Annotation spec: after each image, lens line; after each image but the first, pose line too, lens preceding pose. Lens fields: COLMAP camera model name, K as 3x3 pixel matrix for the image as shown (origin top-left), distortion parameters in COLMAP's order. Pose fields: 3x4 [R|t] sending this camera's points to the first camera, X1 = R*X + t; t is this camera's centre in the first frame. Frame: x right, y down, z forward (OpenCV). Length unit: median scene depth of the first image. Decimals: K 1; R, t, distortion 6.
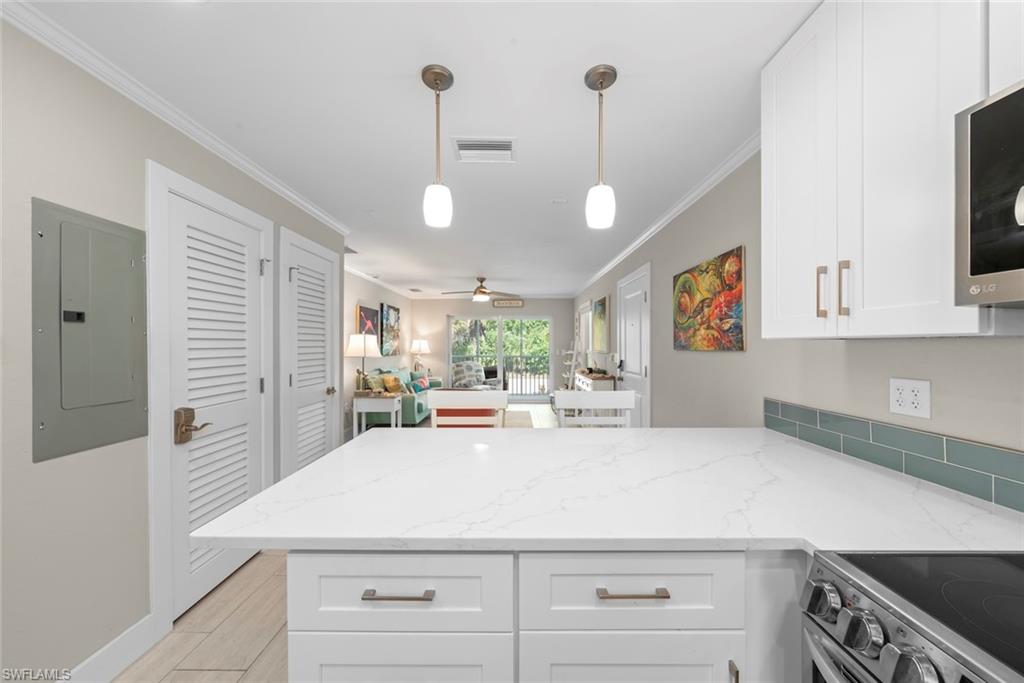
lens RADIAL K [[363.0, 0, 513.2], [0, 363.0, 345.3], [0, 0, 1]] dist [-0.002016, -0.000125]
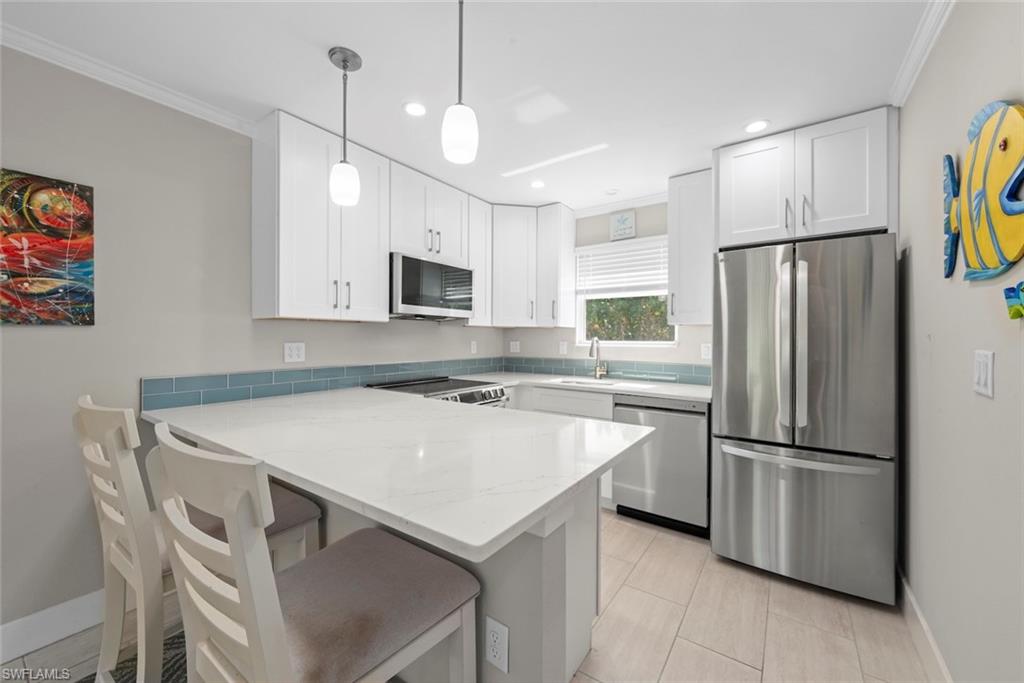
lens RADIAL K [[394.5, 0, 512.3], [0, 394.5, 339.6], [0, 0, 1]] dist [0.000119, 0.000126]
pose [[-0.819174, -0.006046, 0.573513, -0.505146], [-0.002973, 0.999976, 0.006296, 0.032657], [-0.573537, 0.003453, -0.819172, 1.045456]]
